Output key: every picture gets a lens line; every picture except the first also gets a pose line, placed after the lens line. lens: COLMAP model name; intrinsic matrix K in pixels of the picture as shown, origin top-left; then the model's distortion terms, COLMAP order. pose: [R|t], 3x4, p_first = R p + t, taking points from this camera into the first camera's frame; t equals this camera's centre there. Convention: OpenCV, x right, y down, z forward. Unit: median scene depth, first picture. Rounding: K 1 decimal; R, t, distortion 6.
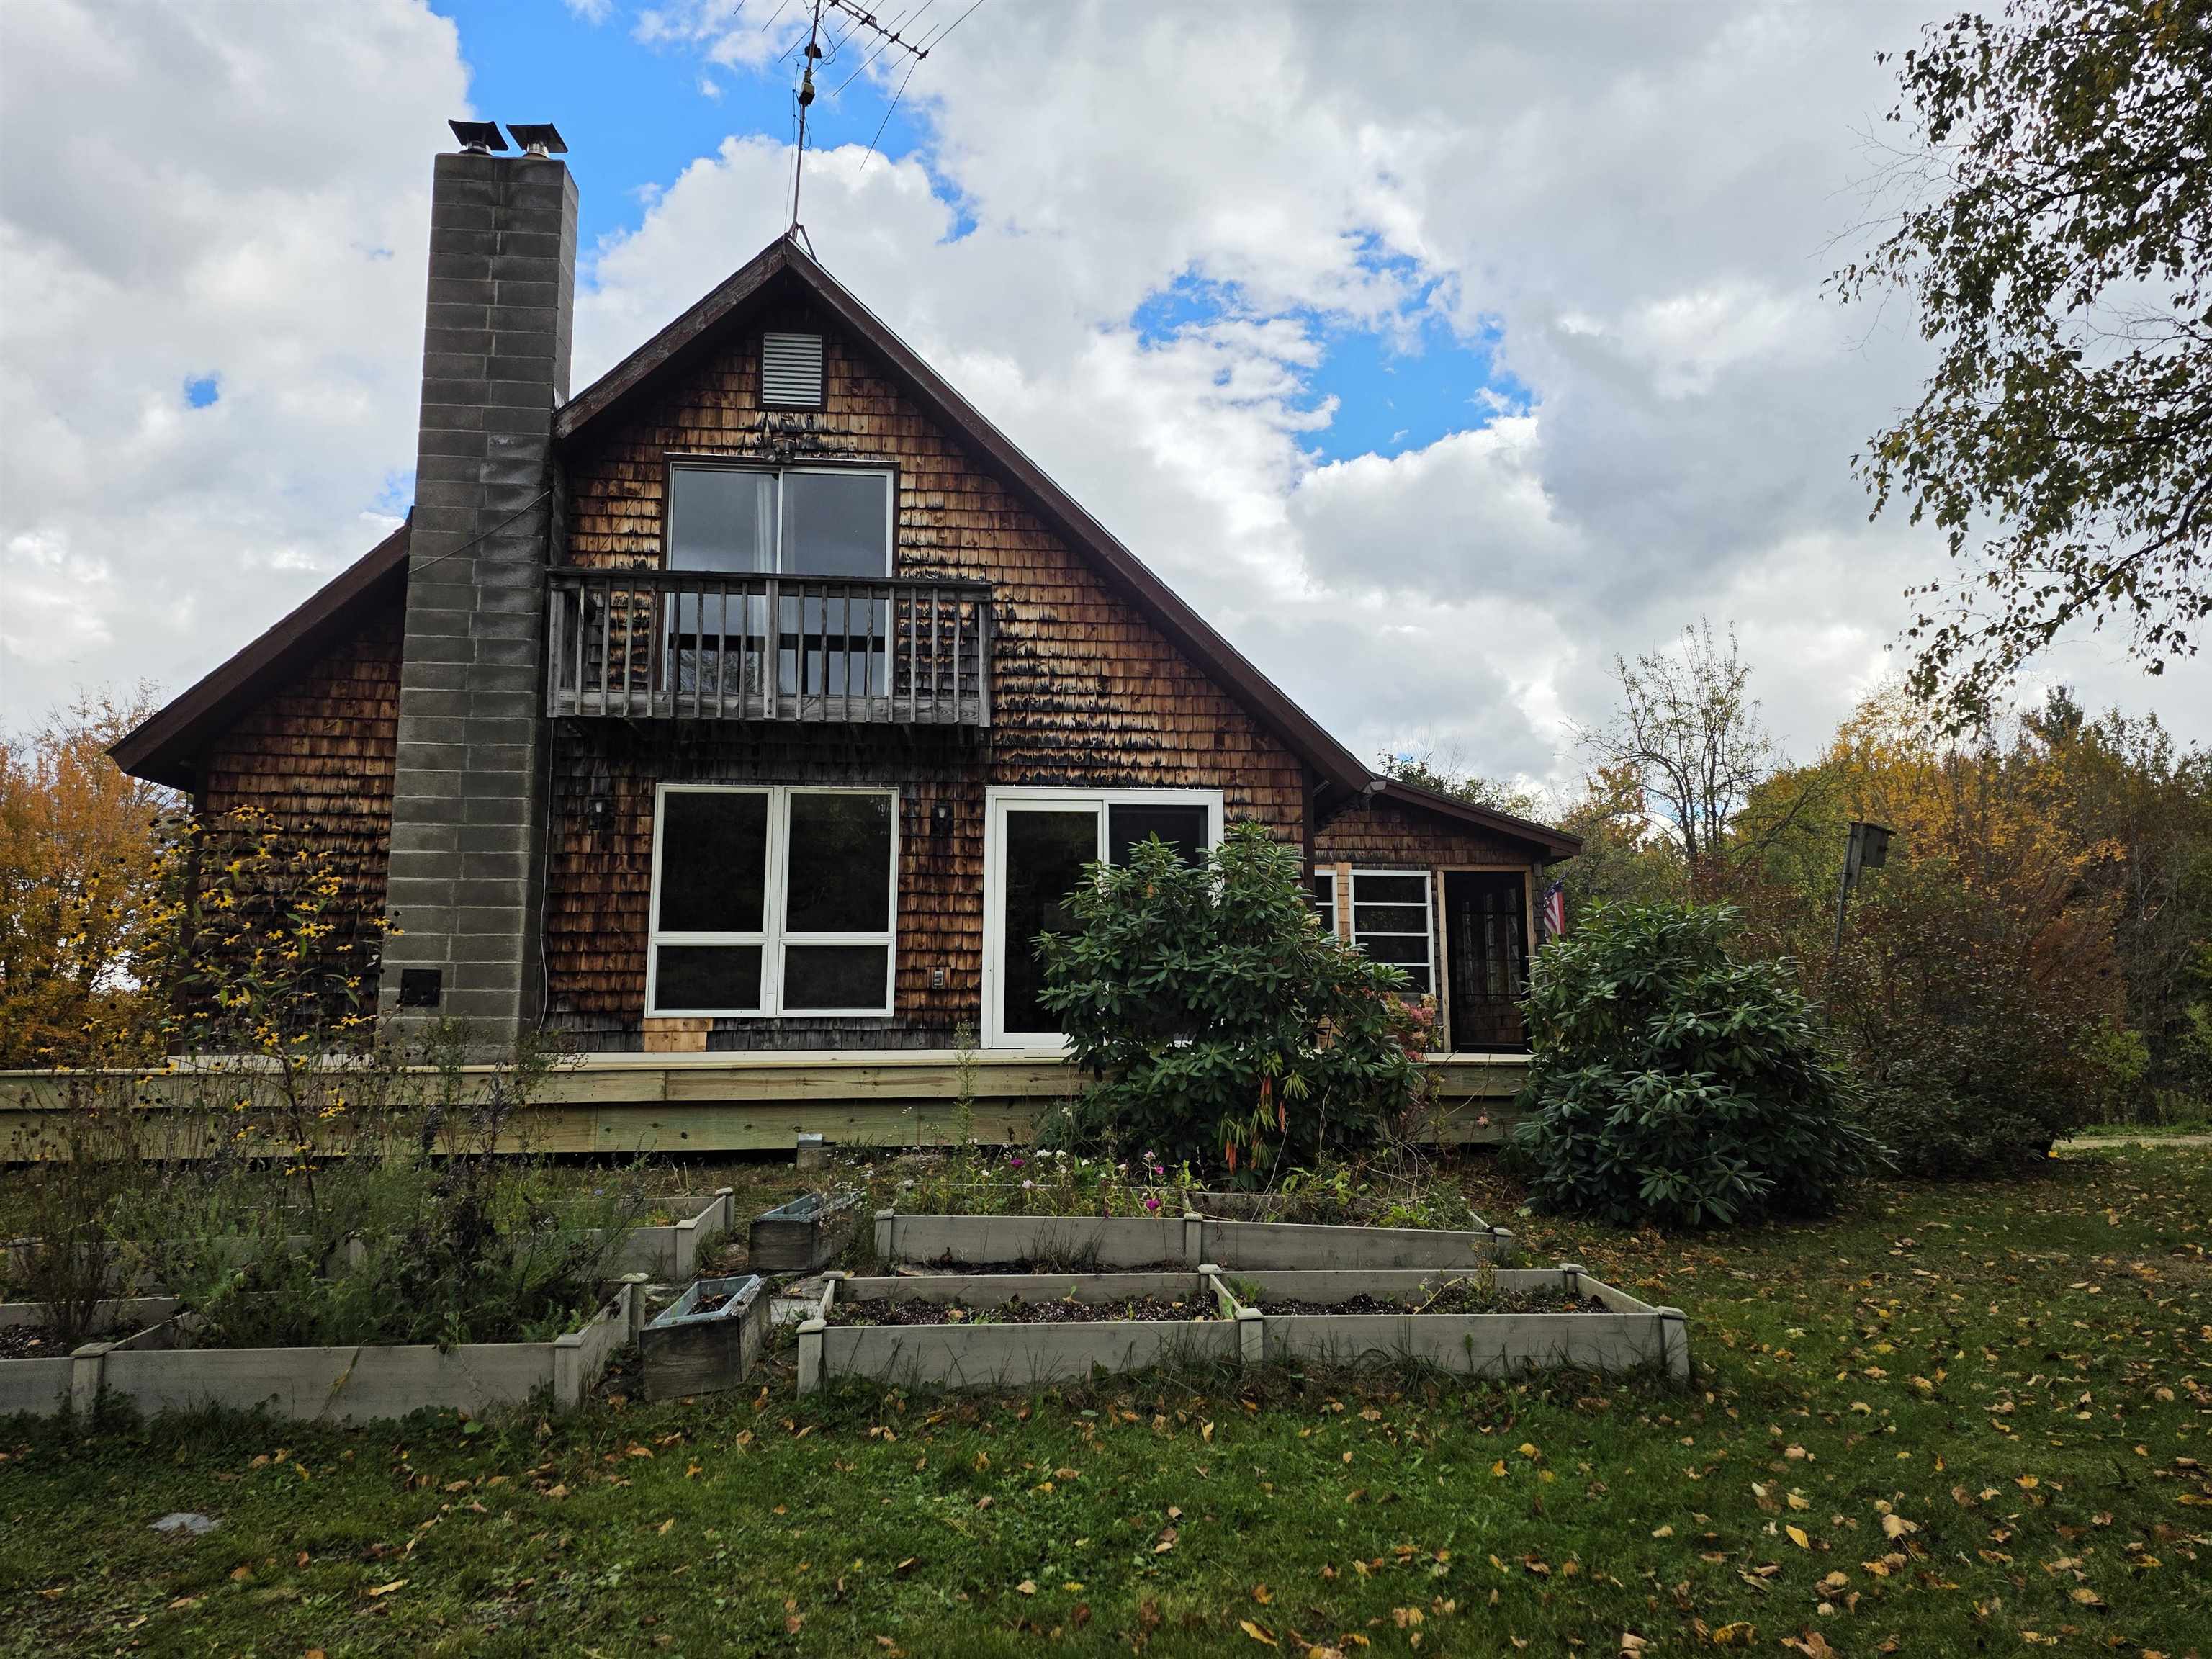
lens RADIAL K [[1458.3, 0, 1126.4], [0, 1458.3, 836.1], [0, 0, 1]] dist [0.099305, -0.087458]
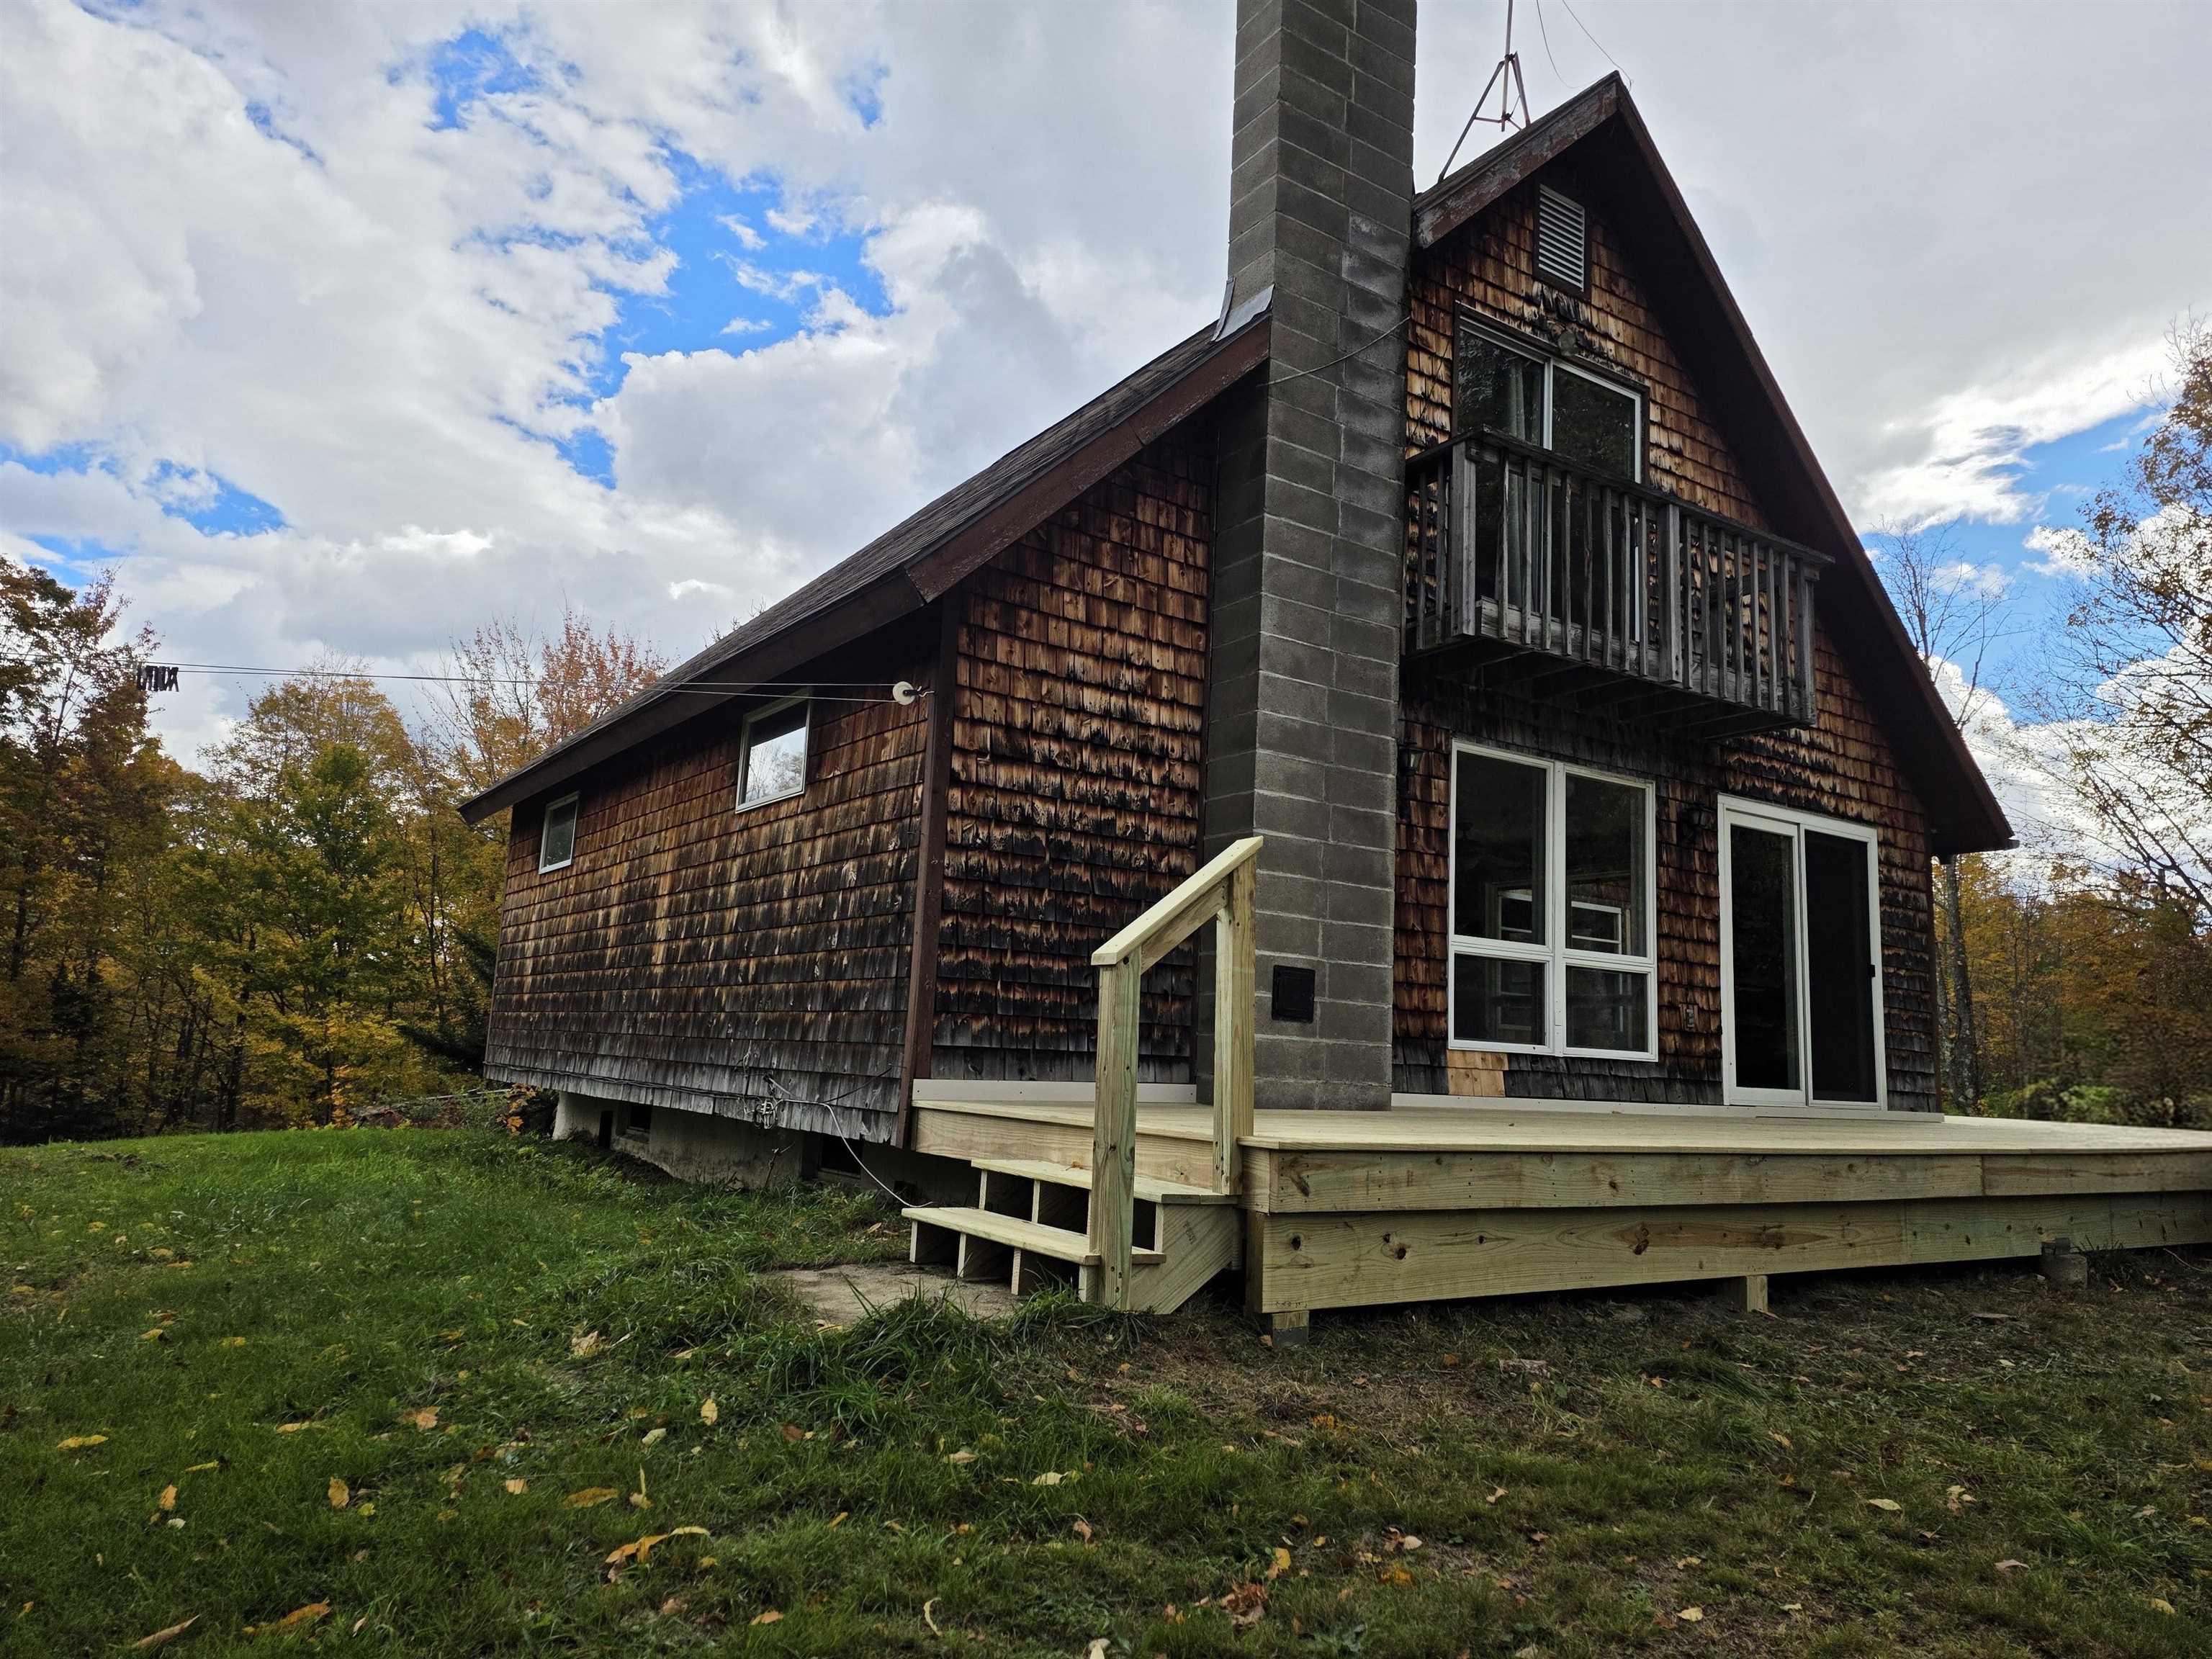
lens RADIAL K [[1458.3, 0, 1110.0], [0, 1458.3, 832.7], [0, 0, 1]] dist [0.099305, -0.087458]
pose [[0.871059, 0.111582, 0.478337, -0.823749], [-0.115352, 0.993090, -0.021601, 0.049143], [-0.477442, -0.036361, 0.877911, 0.422644]]
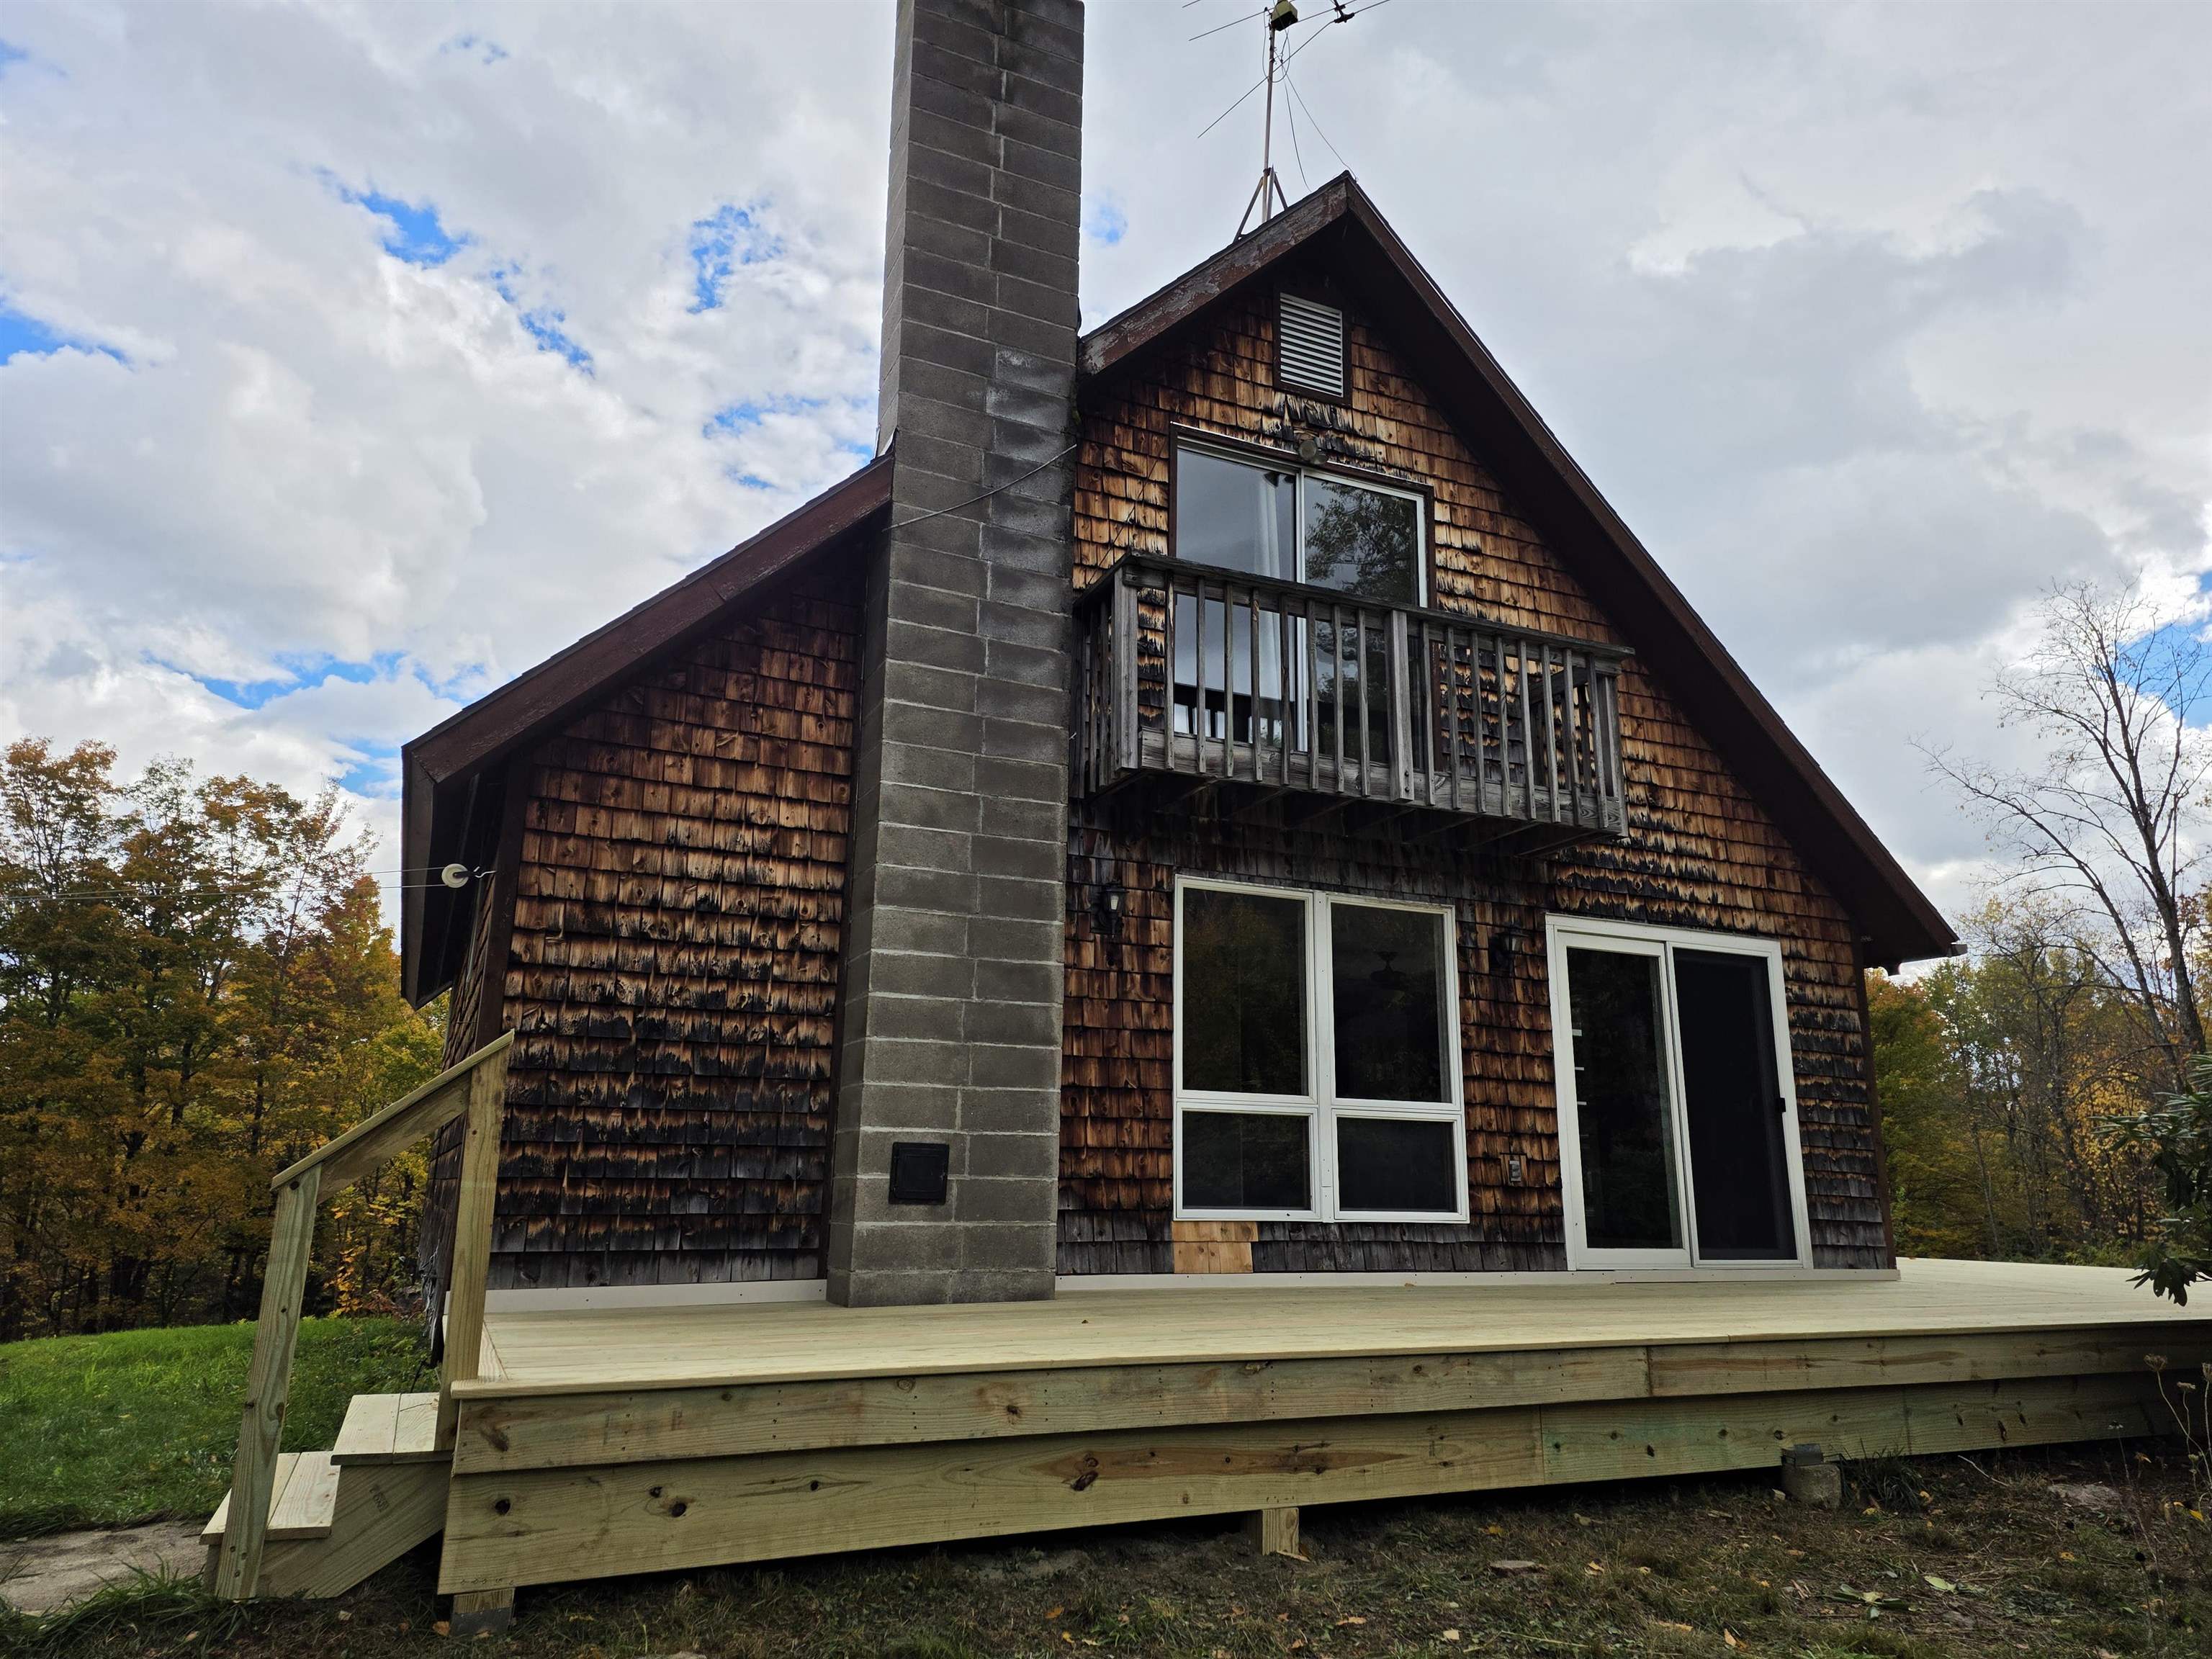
lens RADIAL K [[1458.3, 0, 1115.2], [0, 1458.3, 829.4], [0, 0, 1]] dist [0.099305, -0.087458]
pose [[0.939004, 0.093168, 0.331046, -0.576188], [-0.062911, 0.992896, -0.100991, 0.014756], [-0.338103, 0.074005, 0.938195, 0.358000]]
